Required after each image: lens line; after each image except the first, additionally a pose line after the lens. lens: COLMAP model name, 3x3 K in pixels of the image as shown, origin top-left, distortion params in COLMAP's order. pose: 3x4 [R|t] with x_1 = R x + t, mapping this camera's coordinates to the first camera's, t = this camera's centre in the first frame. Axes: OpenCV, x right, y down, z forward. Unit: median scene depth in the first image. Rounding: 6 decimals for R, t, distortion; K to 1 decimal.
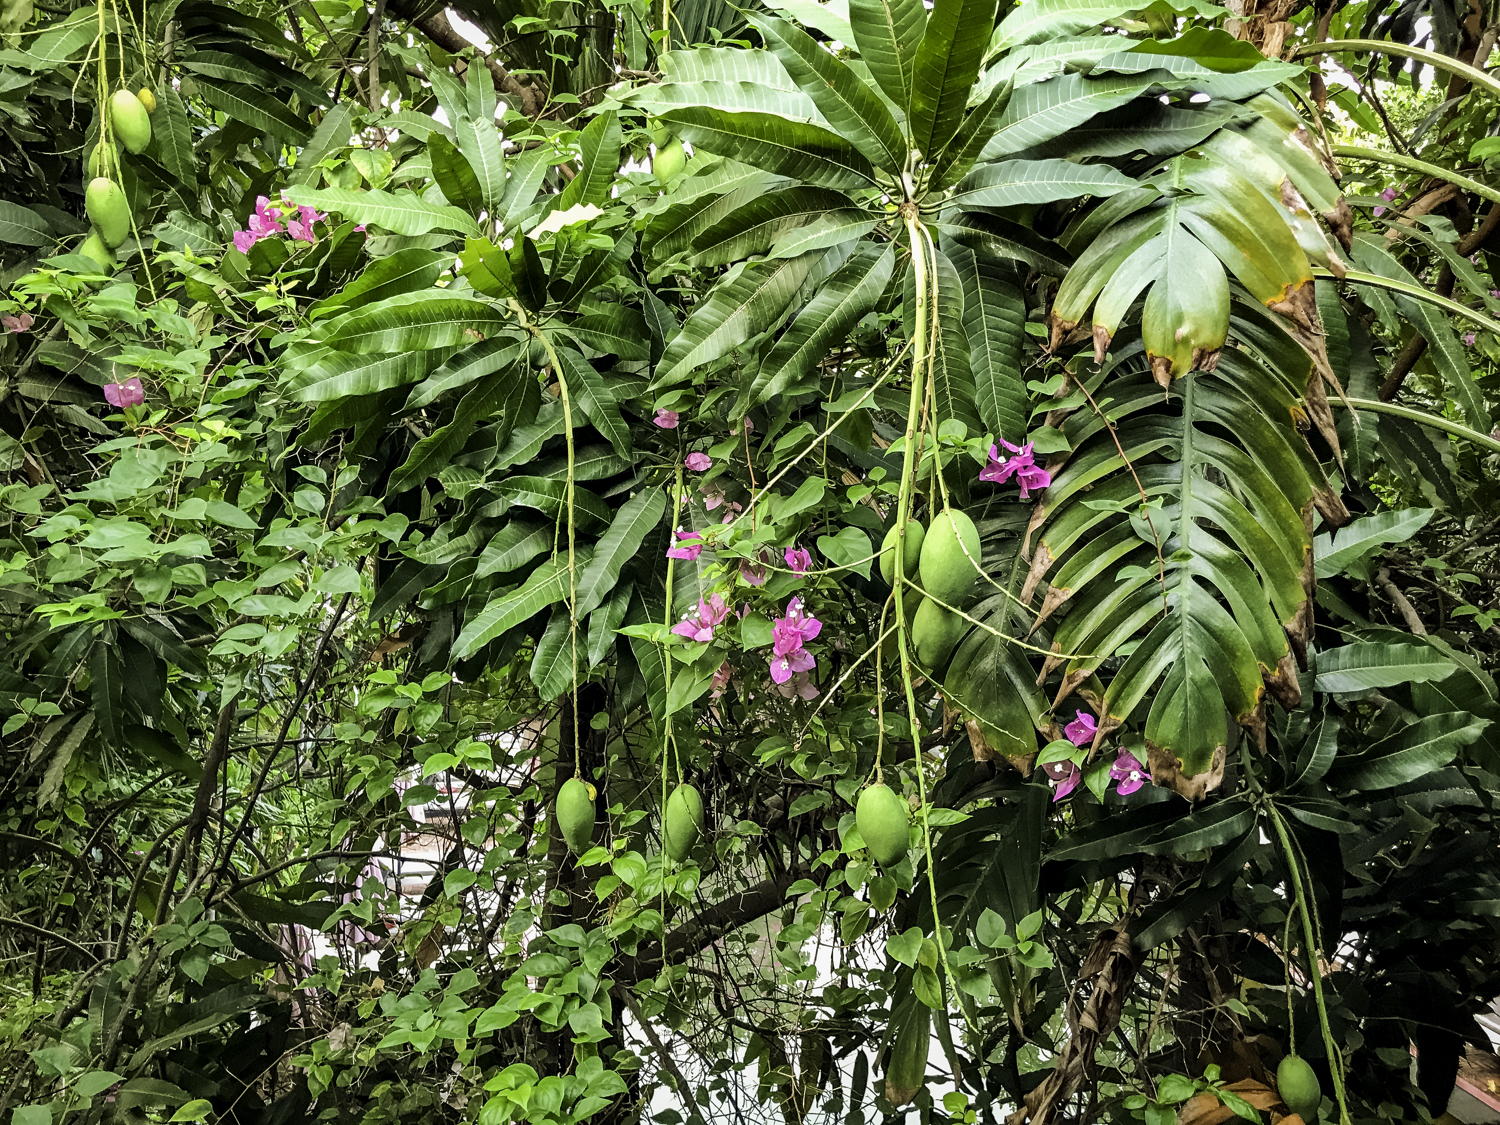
lens RADIAL K [[1317.1, 0, 766.2], [0, 1317.1, 559.6], [0, 0, 1]] dist [0.035584, -0.004402]
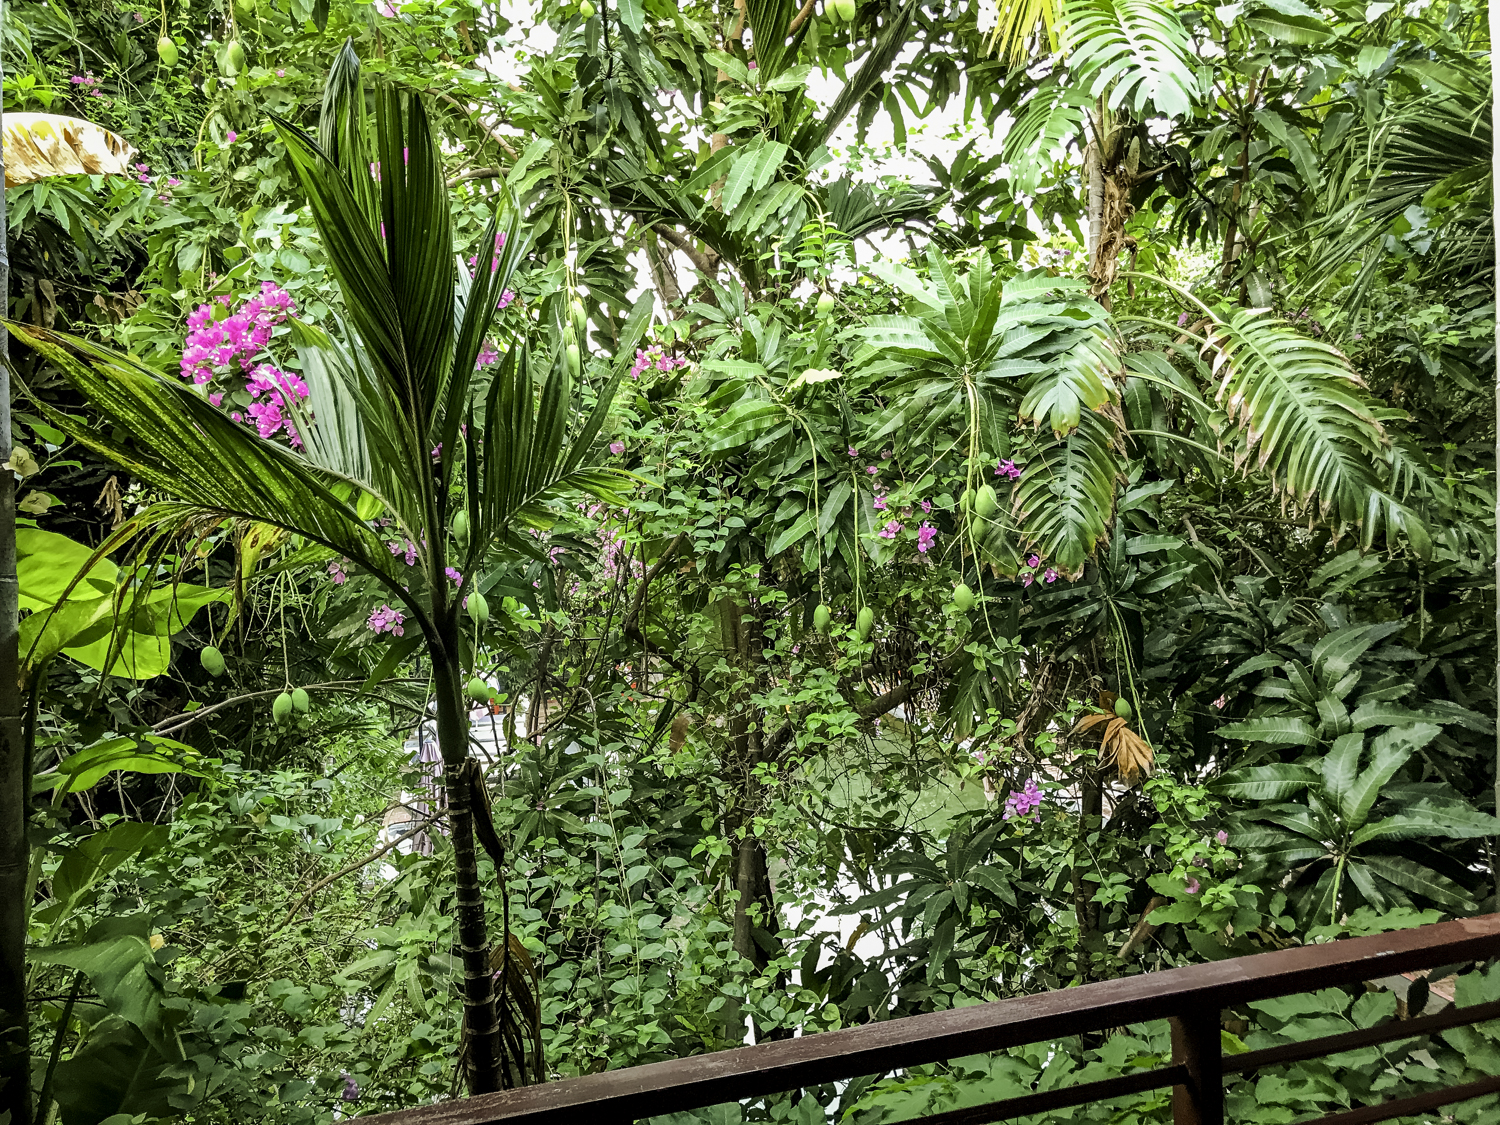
lens RADIAL K [[1317.1, 0, 734.9], [0, 1317.1, 569.1], [0, 0, 1]] dist [0.035584, -0.004402]
pose [[0.999263, -0.034081, 0.017690, -0.404896], [0.033904, 0.999373, 0.010206, 0.085375], [-0.018027, -0.009598, 0.999791, -1.627019]]
